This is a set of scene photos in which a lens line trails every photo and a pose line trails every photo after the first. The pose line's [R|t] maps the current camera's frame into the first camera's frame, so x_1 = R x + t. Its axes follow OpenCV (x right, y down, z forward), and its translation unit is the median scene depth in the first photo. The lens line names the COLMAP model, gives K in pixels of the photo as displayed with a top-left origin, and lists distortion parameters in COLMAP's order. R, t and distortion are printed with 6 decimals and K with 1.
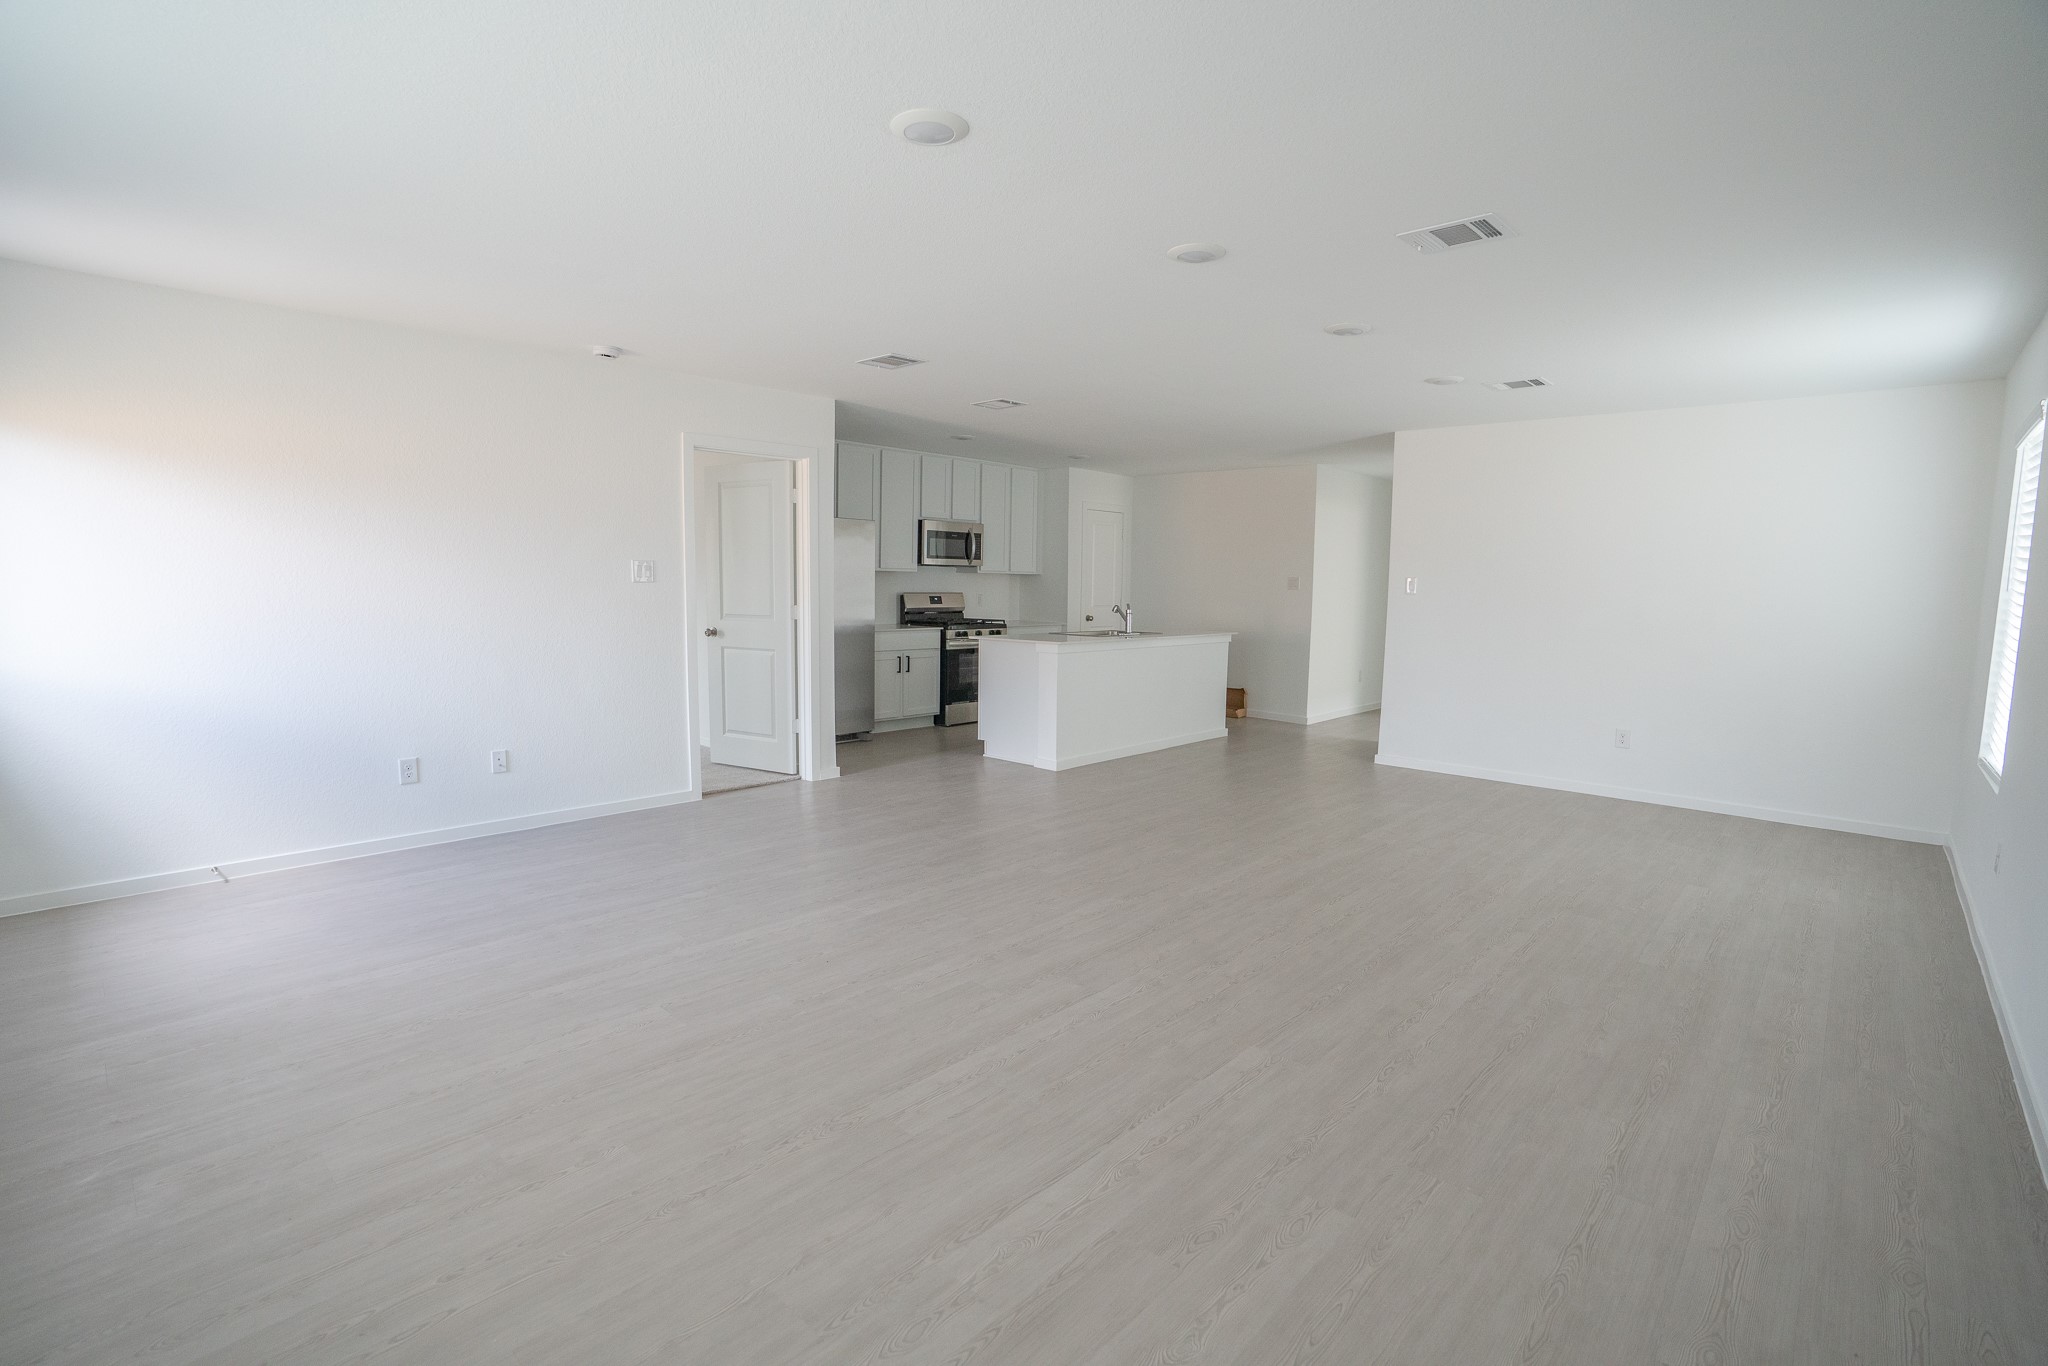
lens RADIAL K [[980.2, 0, 1024.0], [0, 980.2, 683.0], [0, 0, 1]] dist [-0.000252, 0.000653]
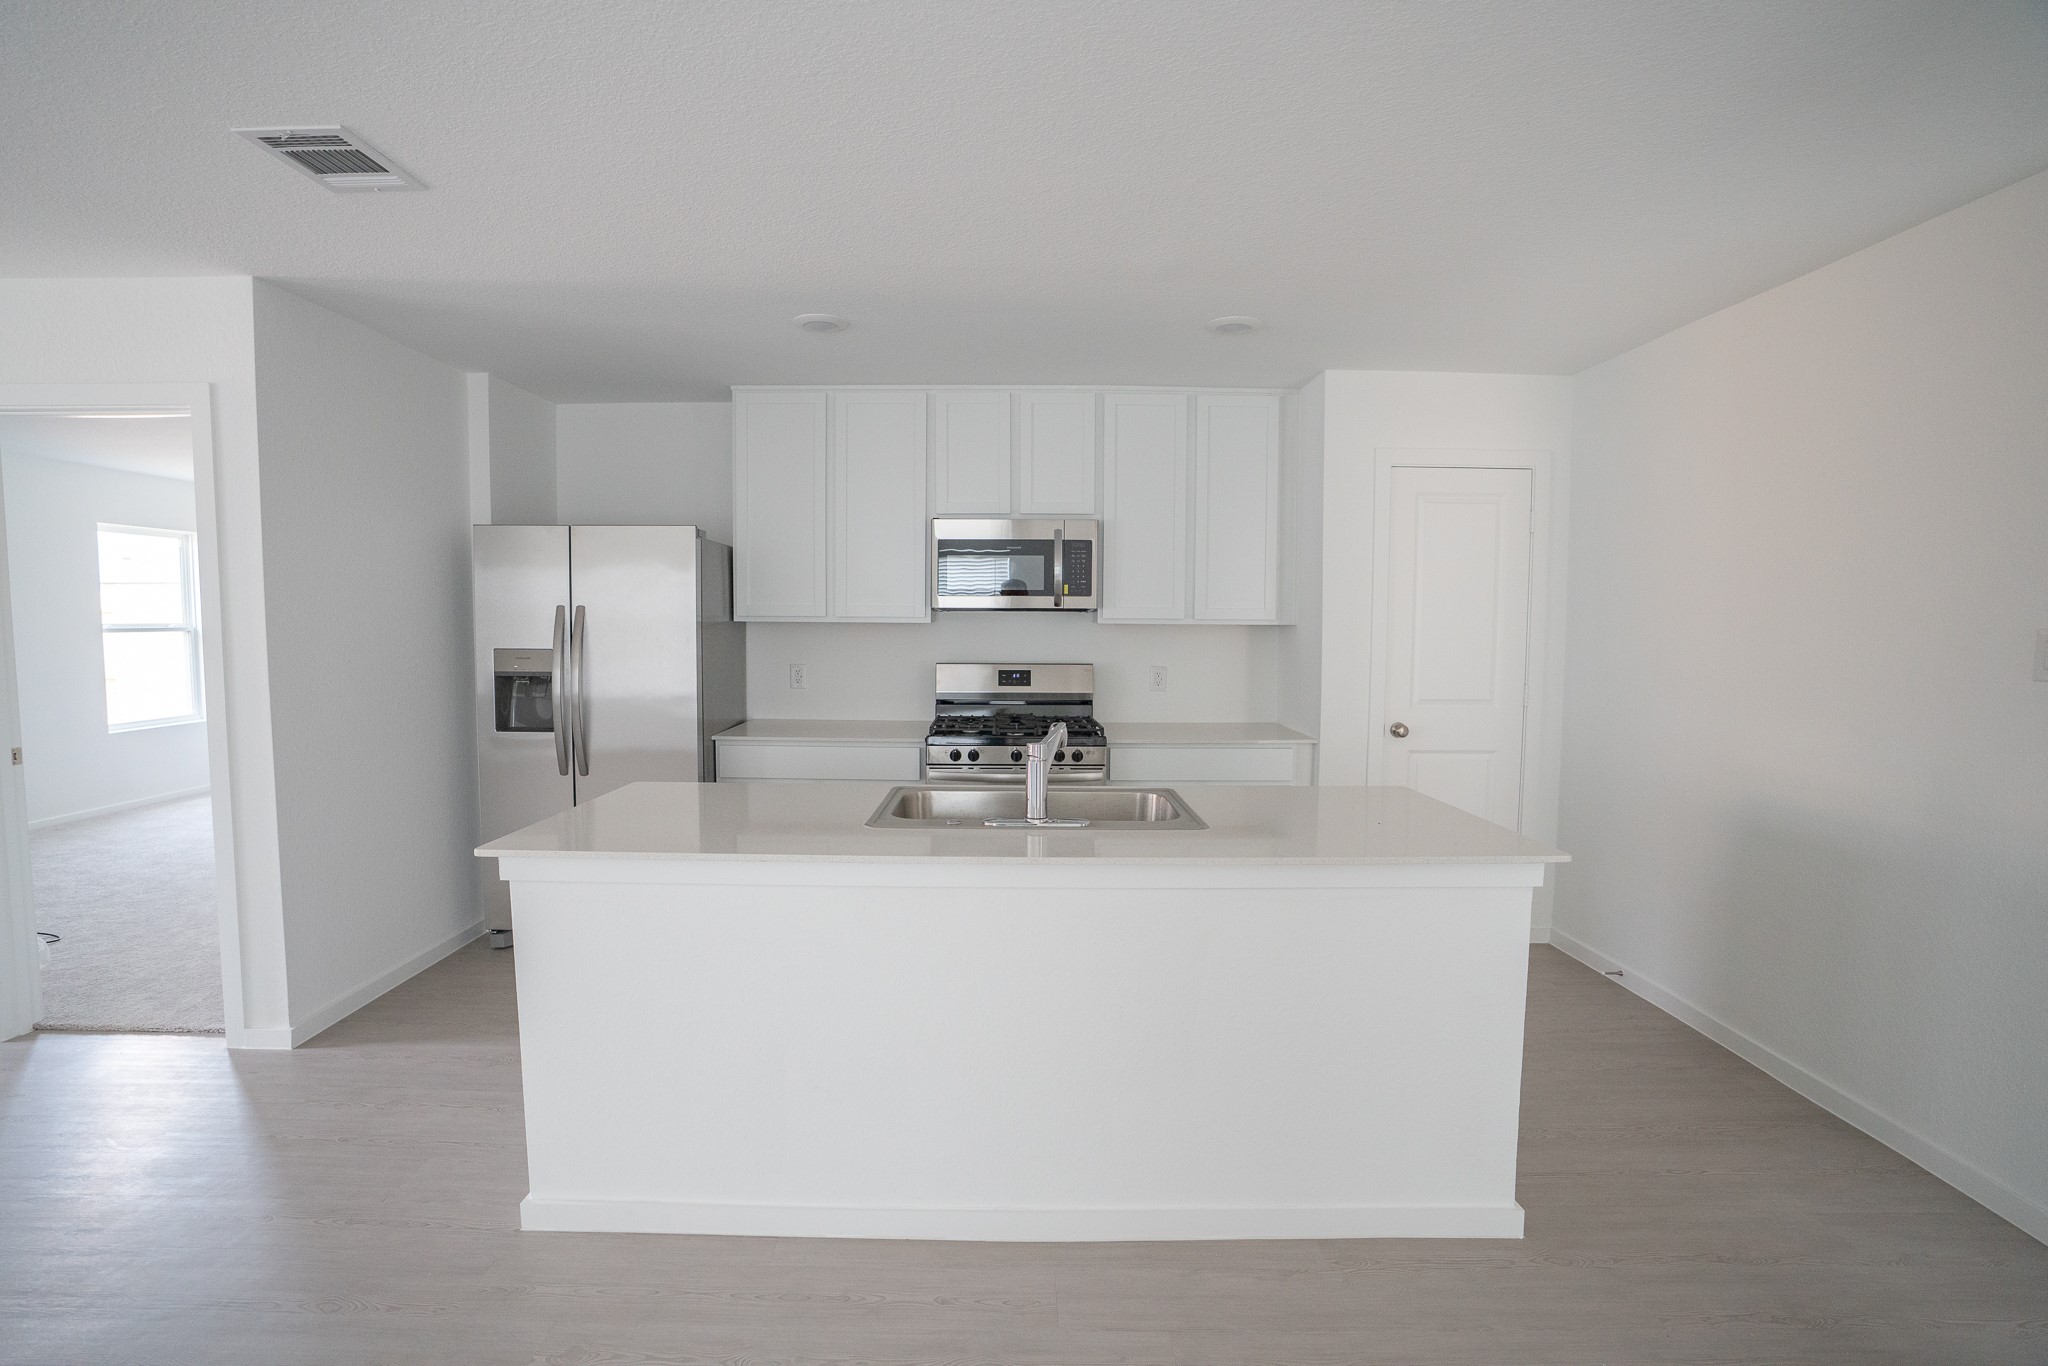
lens RADIAL K [[933.7, 0, 1024.0], [0, 933.7, 683.0], [0, 0, 1]] dist [-0.095870, 0.000094]
pose [[0.655636, 0.036808, -0.754179, 0.271177], [-0.070824, 0.997406, -0.012891, -0.075616], [0.751748, 0.061866, 0.656542, 0.686333]]
